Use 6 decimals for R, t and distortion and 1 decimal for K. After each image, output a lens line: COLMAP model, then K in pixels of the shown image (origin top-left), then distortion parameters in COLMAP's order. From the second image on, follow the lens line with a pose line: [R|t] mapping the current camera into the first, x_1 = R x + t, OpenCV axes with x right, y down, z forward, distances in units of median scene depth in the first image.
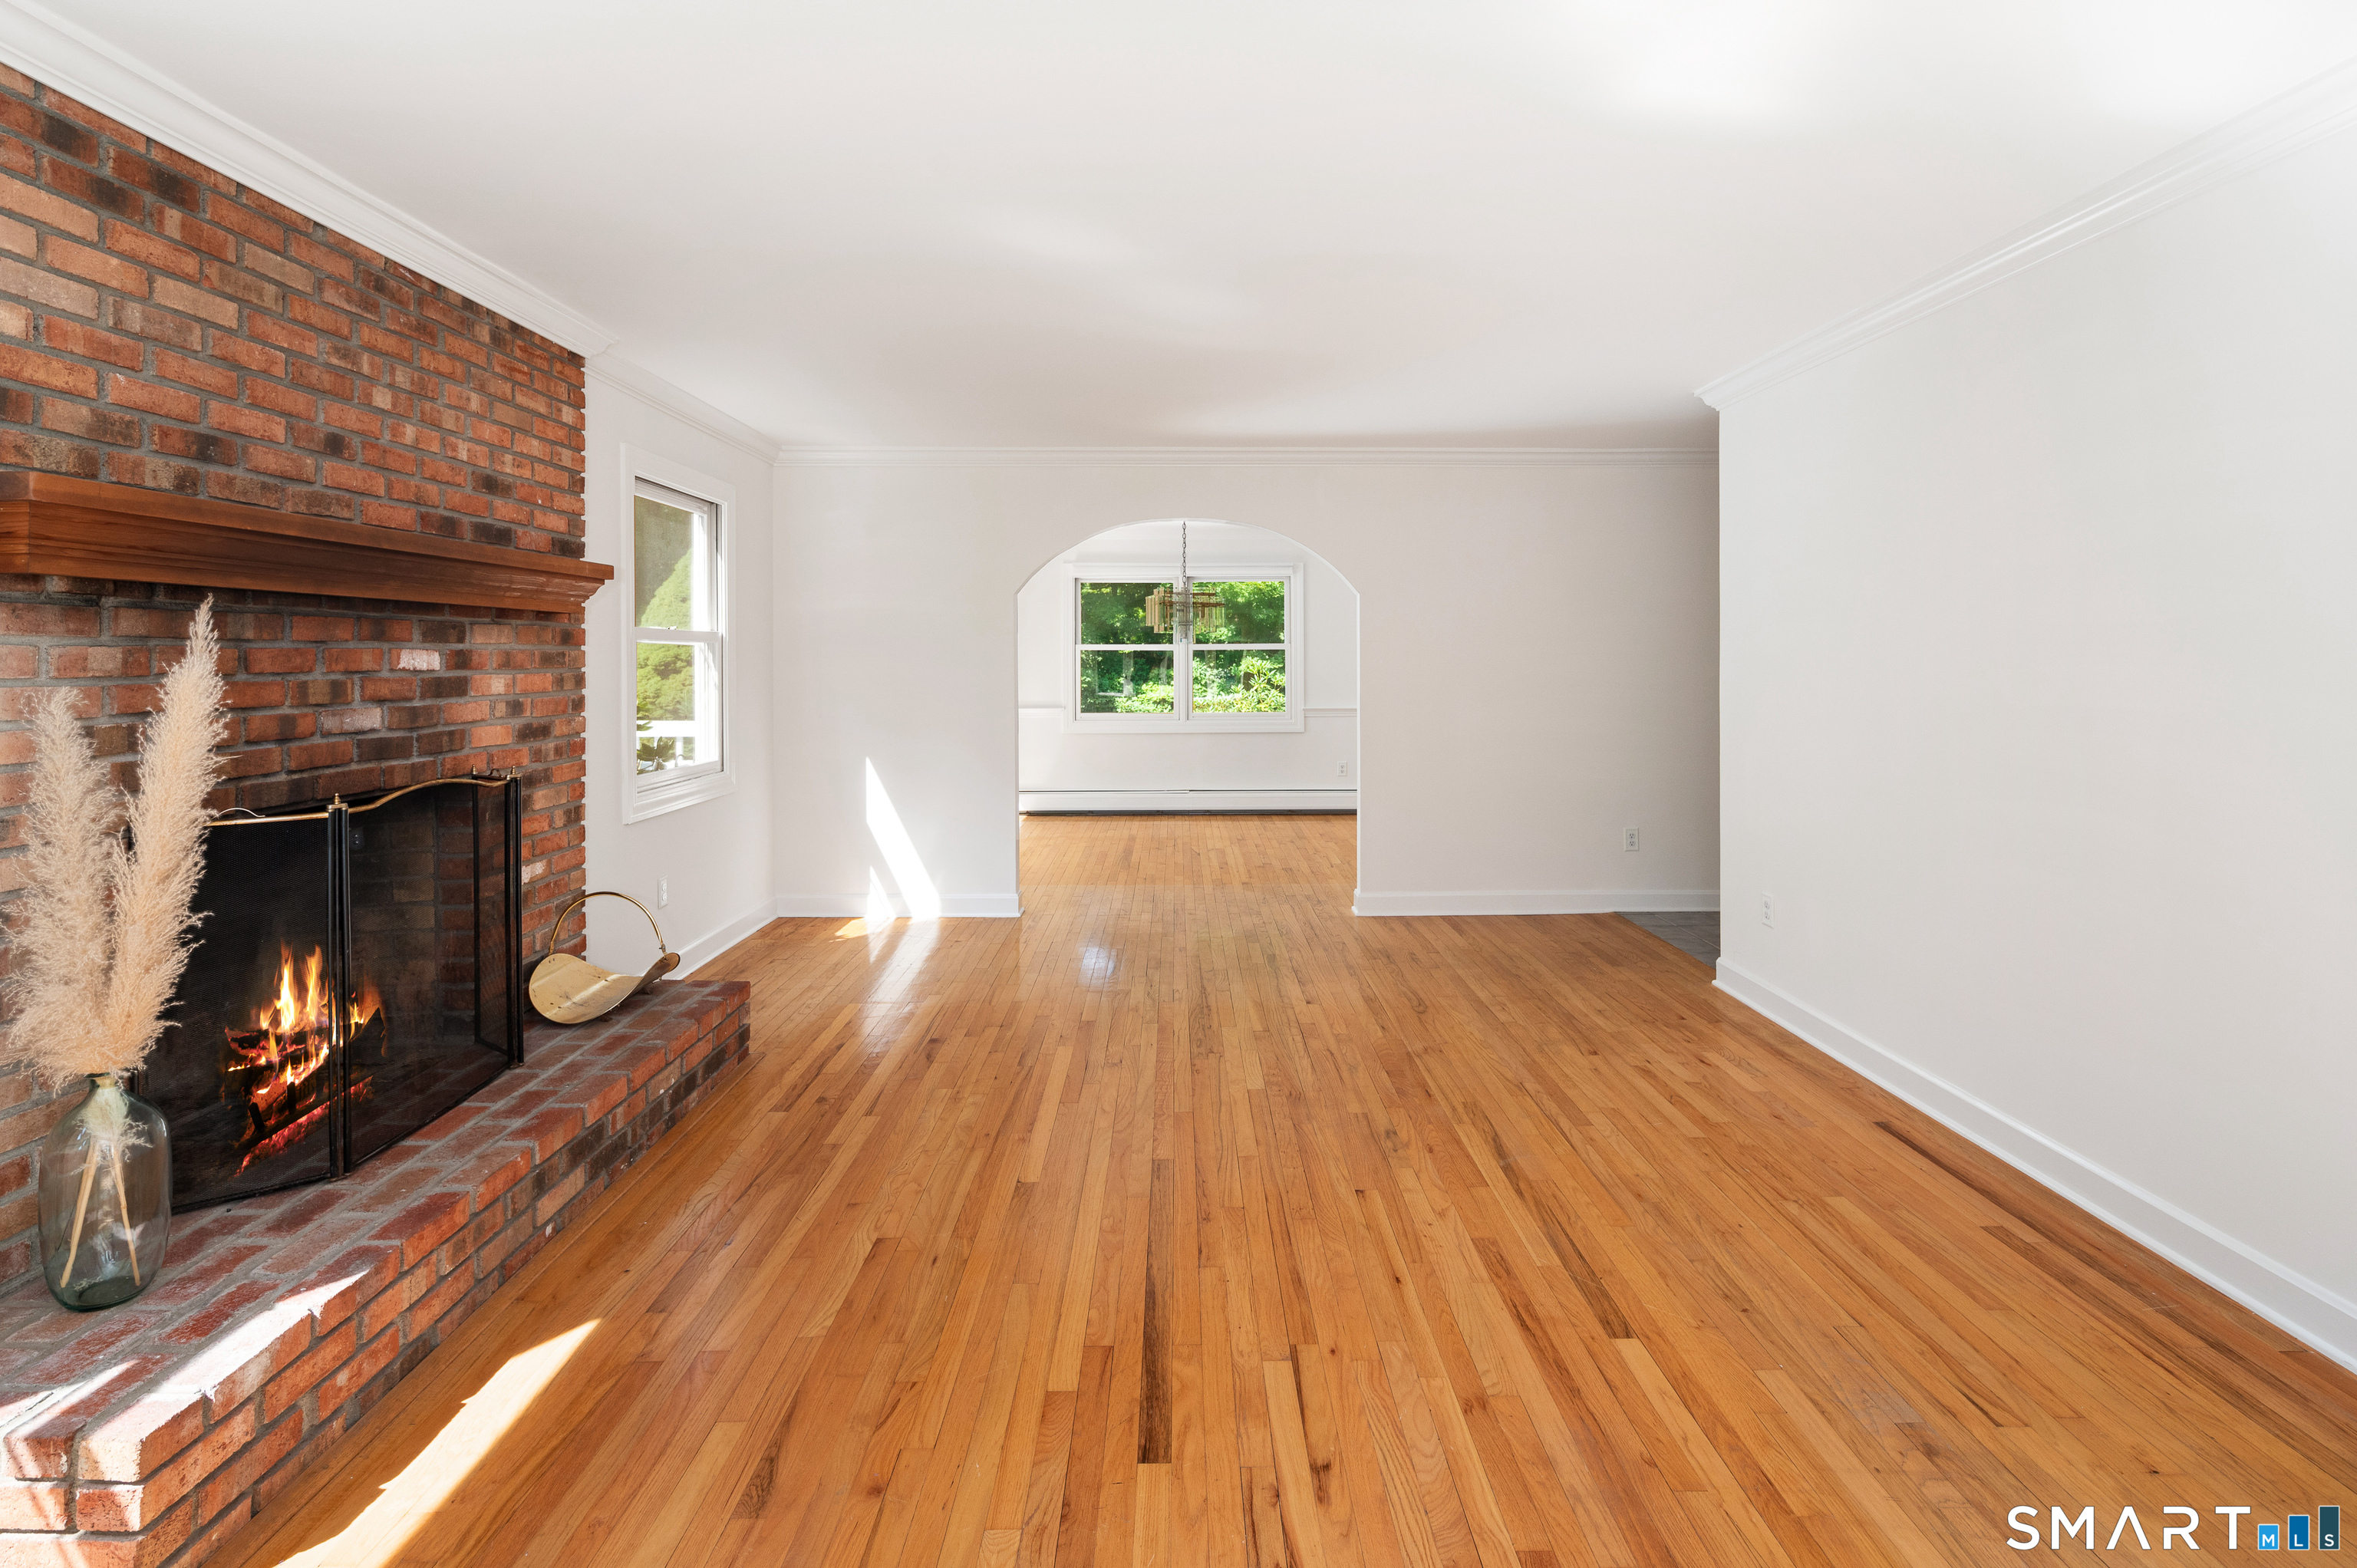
lens RADIAL K [[1148.4, 0, 1180.6], [0, 1148.4, 662.6], [0, 0, 1]] dist [0.003266, -0.004090]
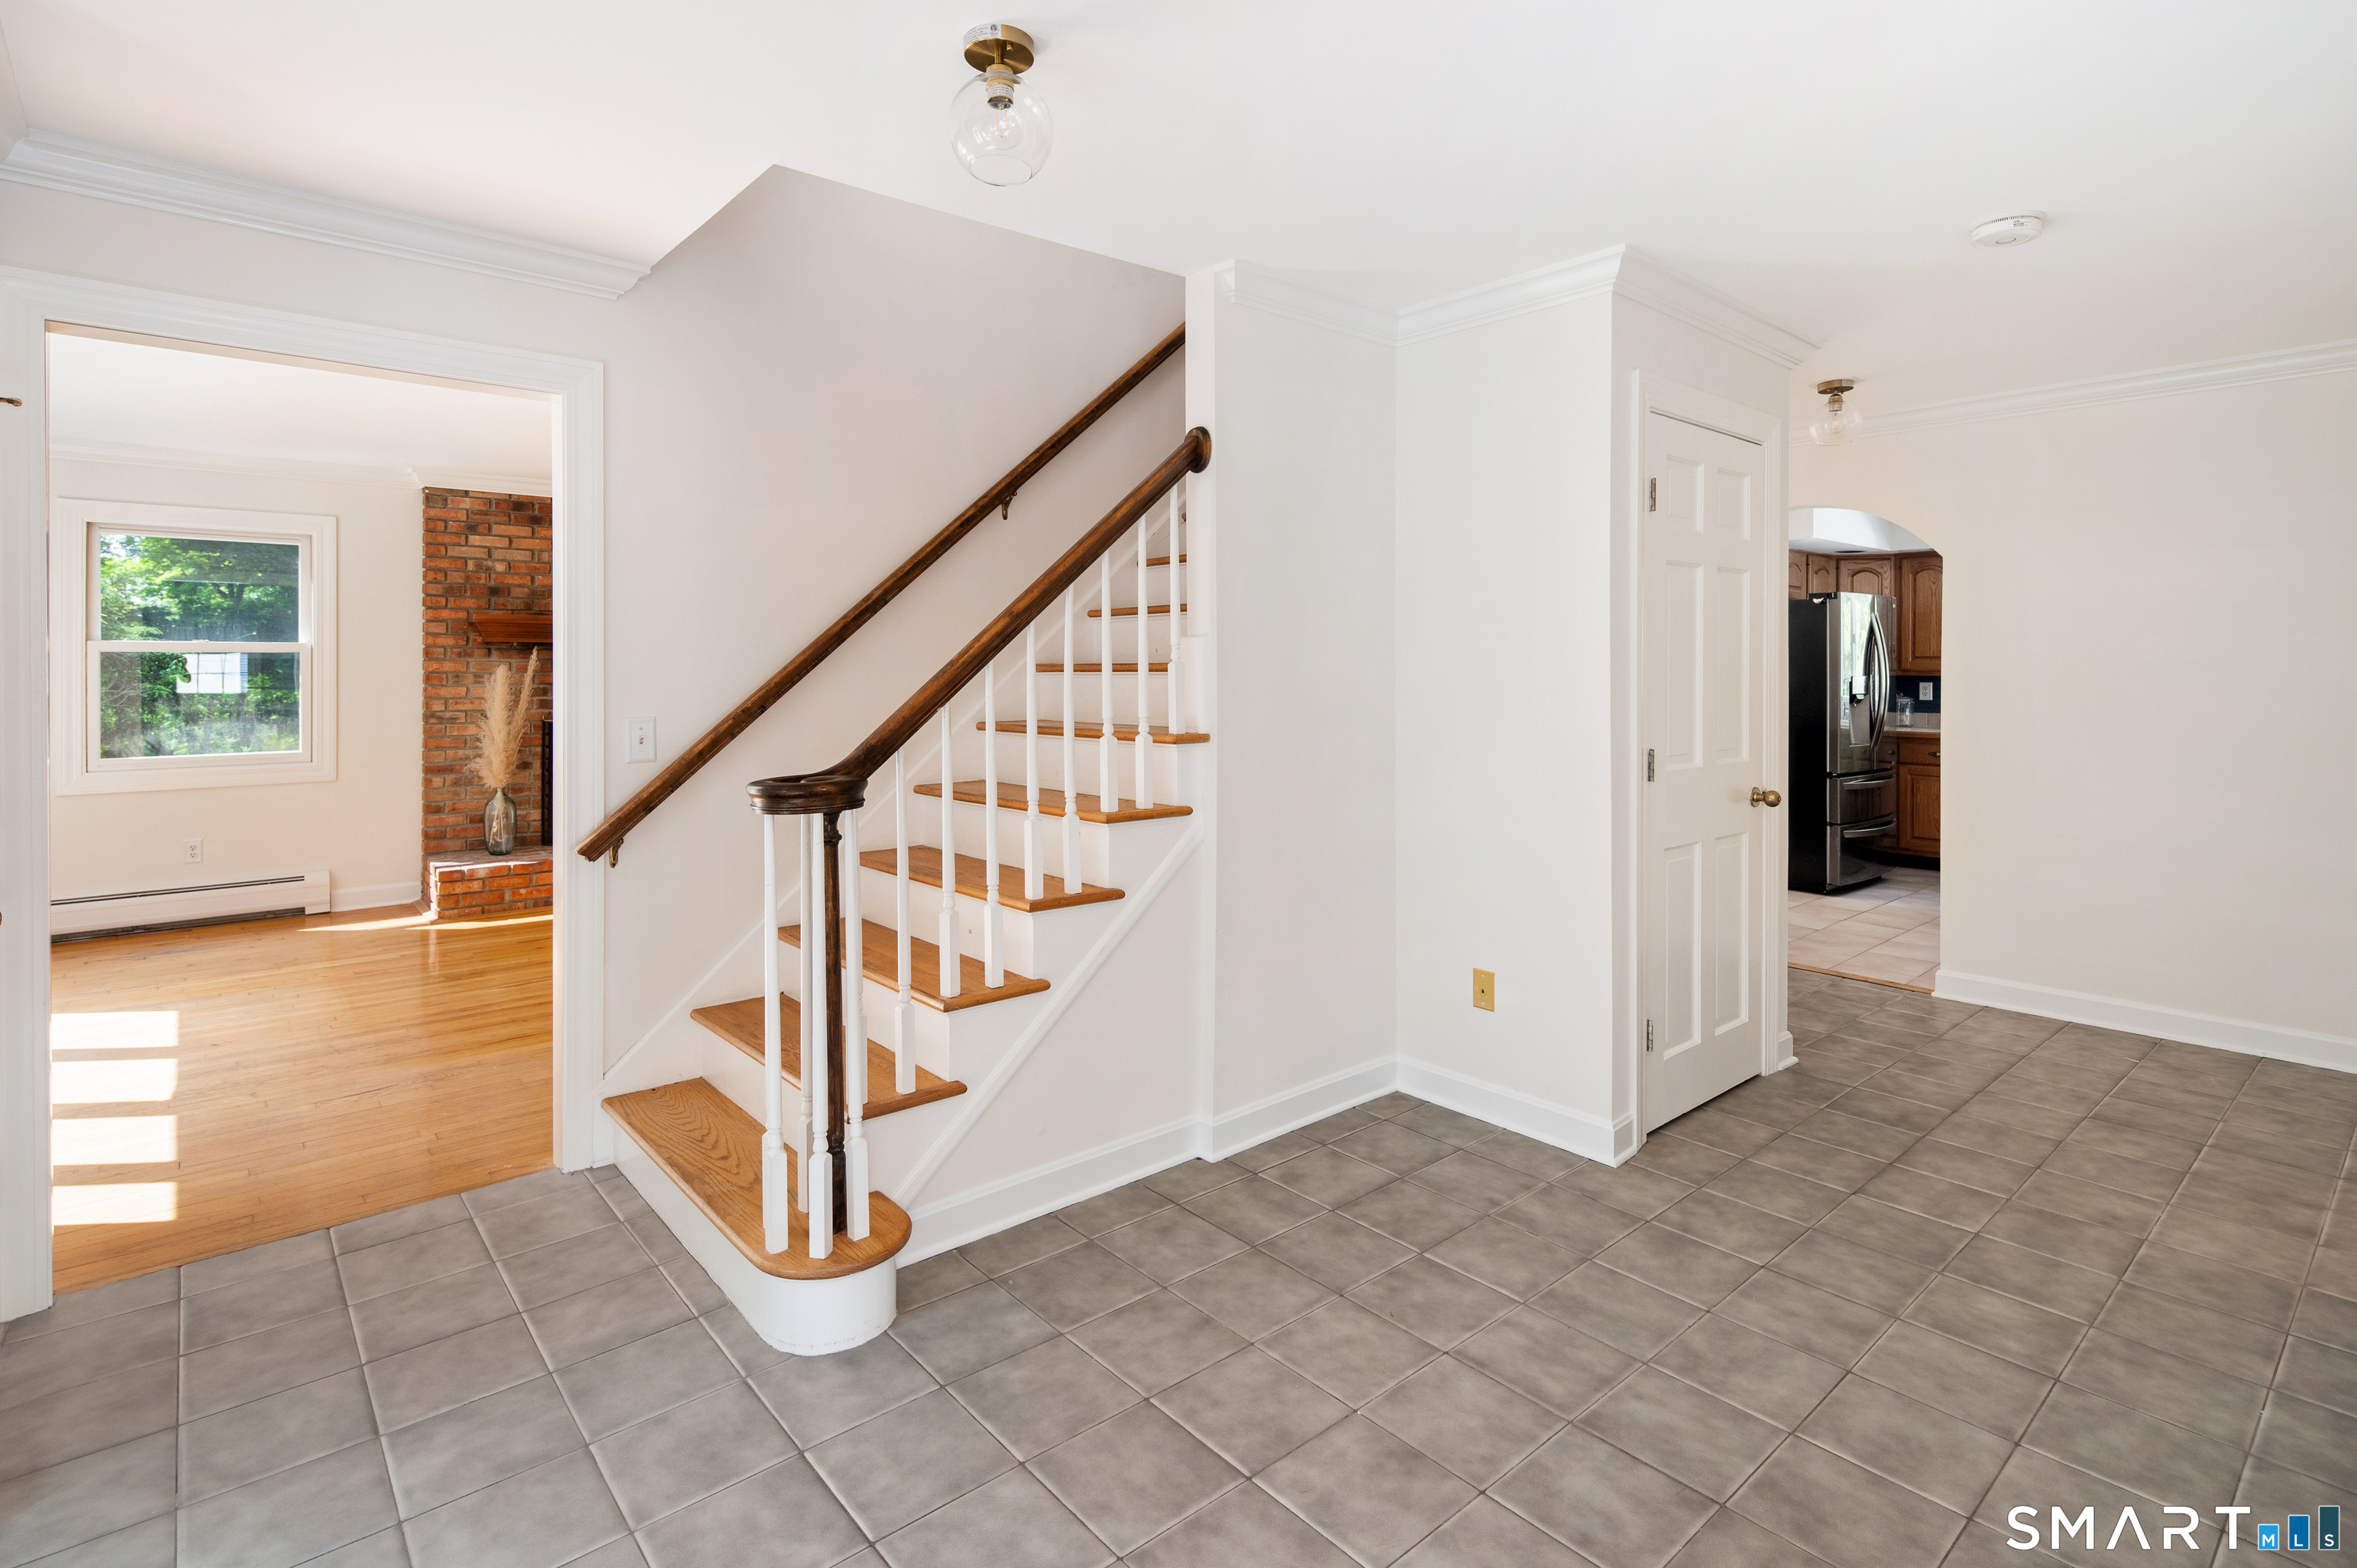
lens RADIAL K [[1148.4, 0, 1171.2], [0, 1148.4, 670.4], [0, 0, 1]] dist [0.003266, -0.004090]
pose [[0.645932, 0.005910, -0.763372, 2.415717], [0.002152, 0.999952, 0.009563, -0.017359], [0.763392, -0.007820, 0.645888, 0.263438]]
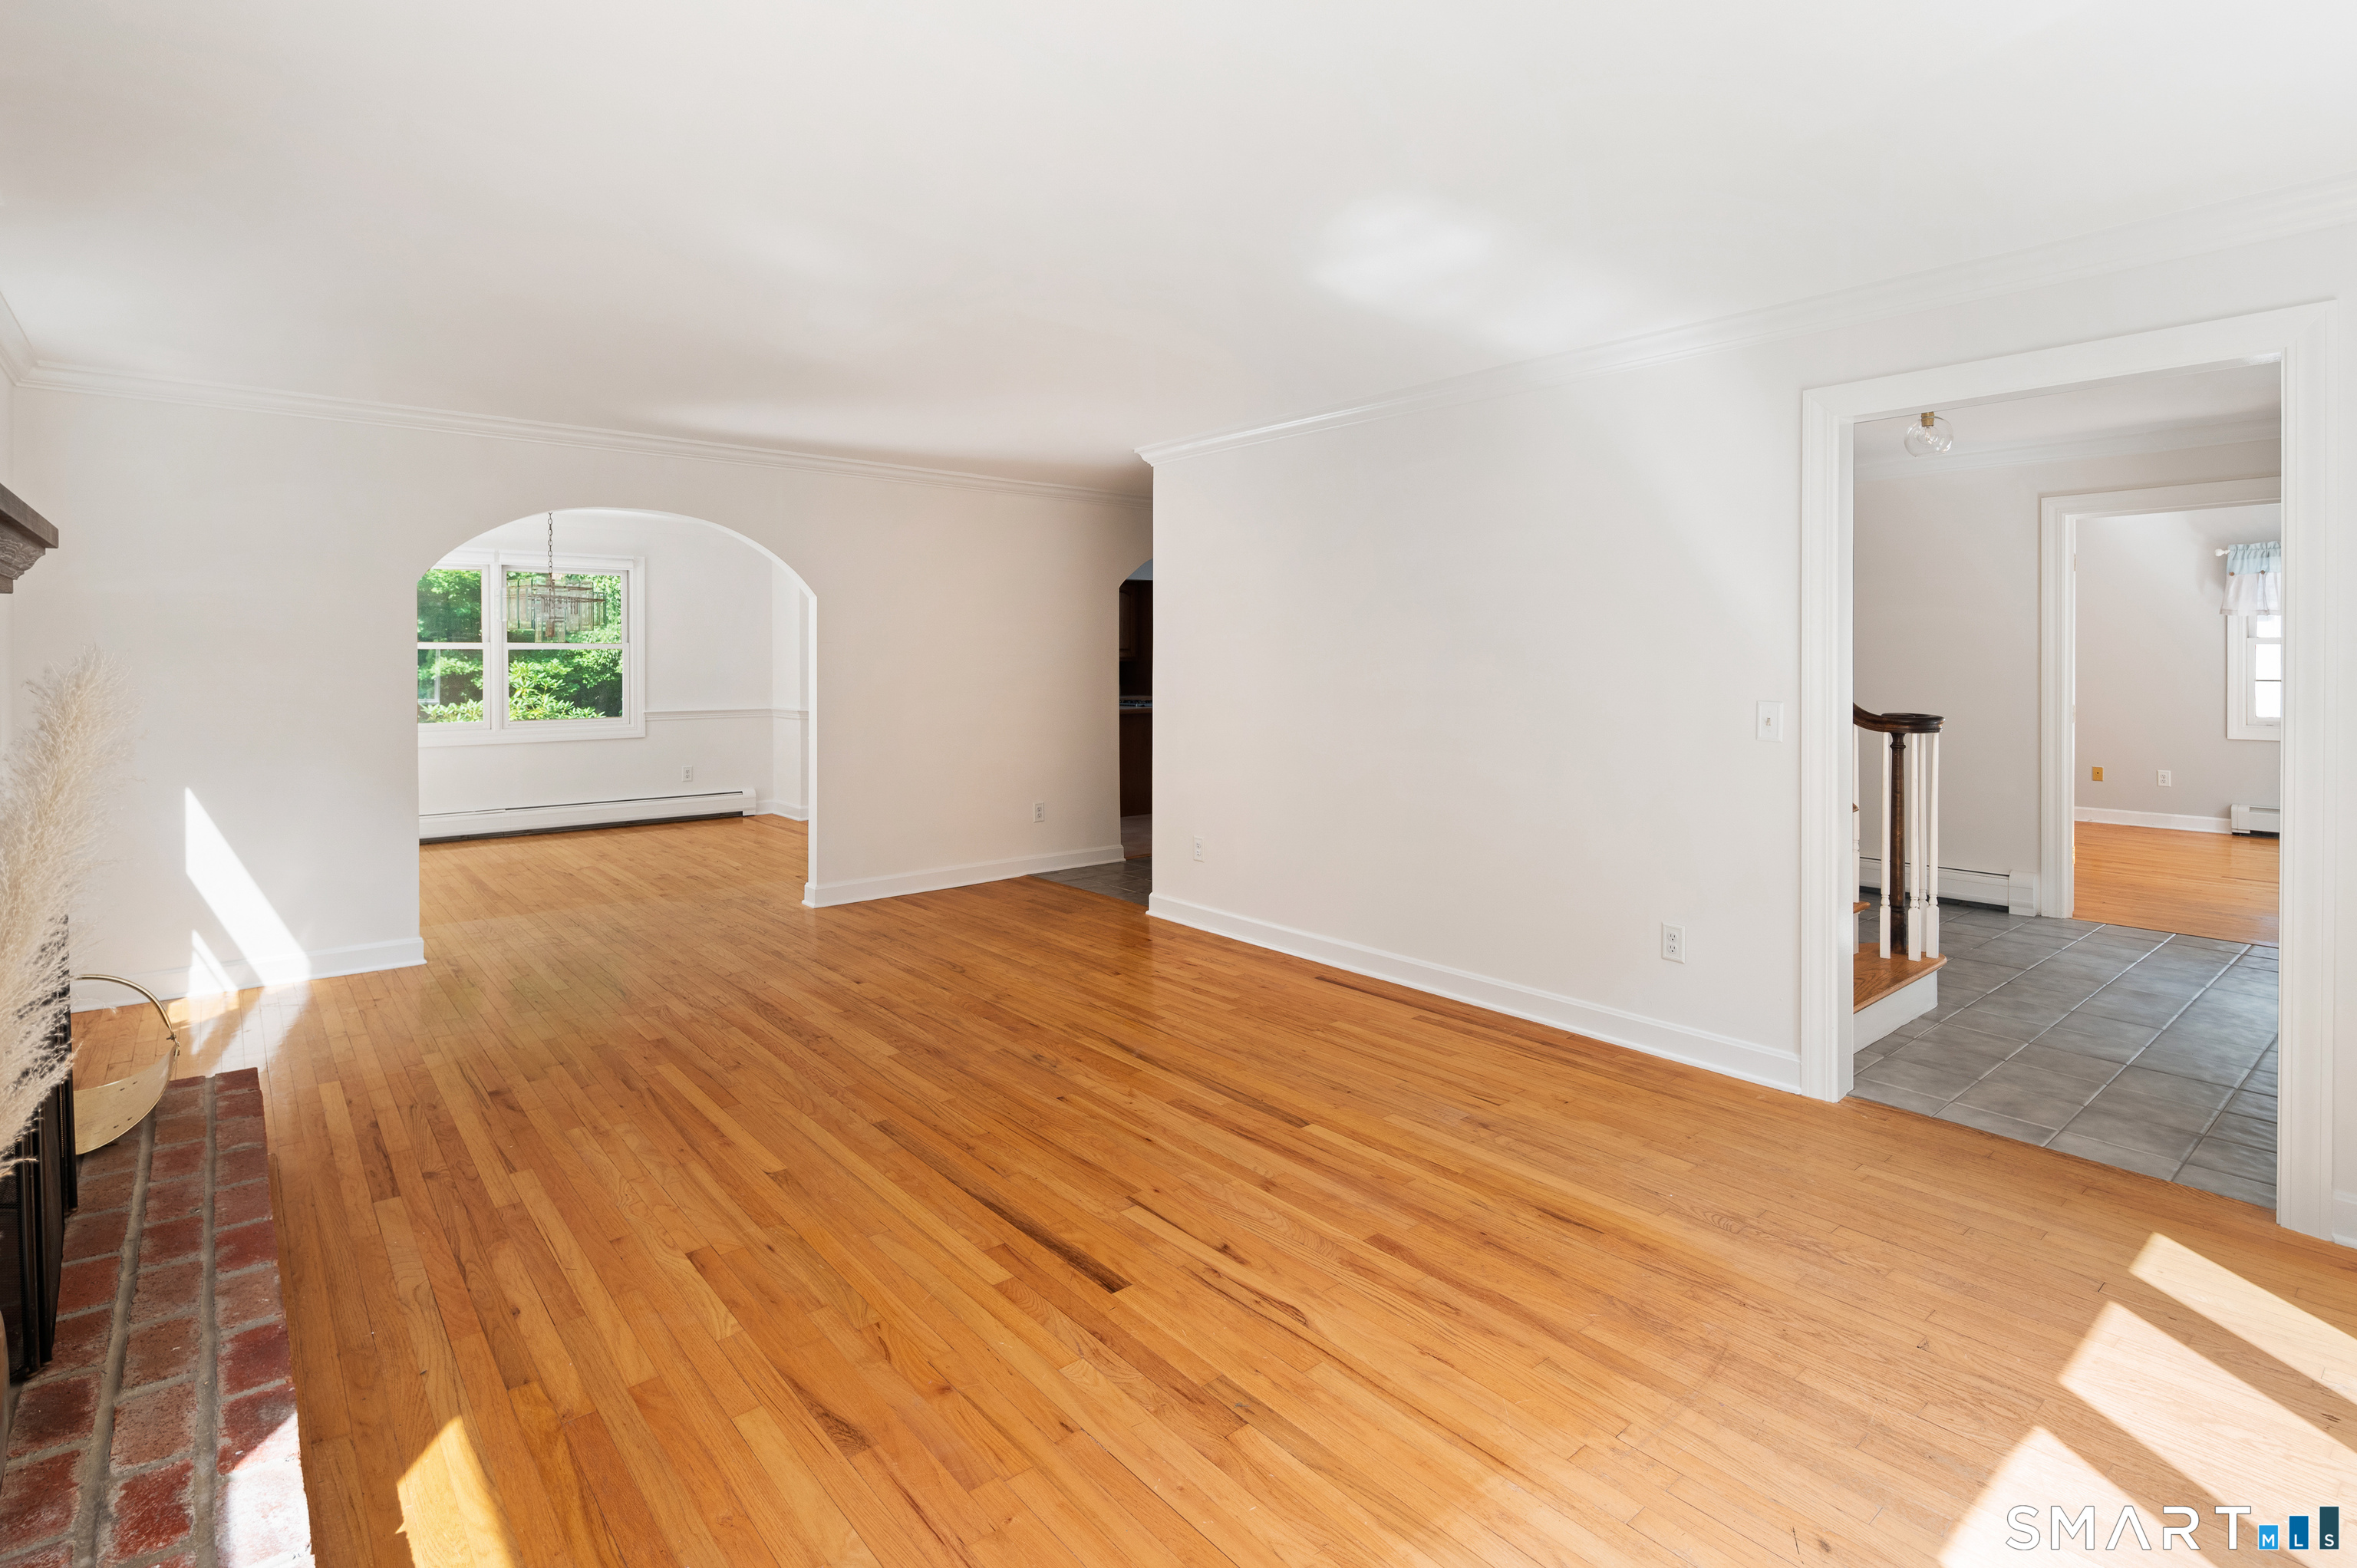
lens RADIAL K [[1148.4, 0, 1180.8], [0, 1148.4, 674.0], [0, 0, 1]] dist [0.003266, -0.004090]
pose [[0.769827, -0.006063, 0.638224, -0.622721], [0.000688, 0.999962, 0.008670, 0.002266], [-0.638252, -0.006236, 0.769802, -0.015526]]
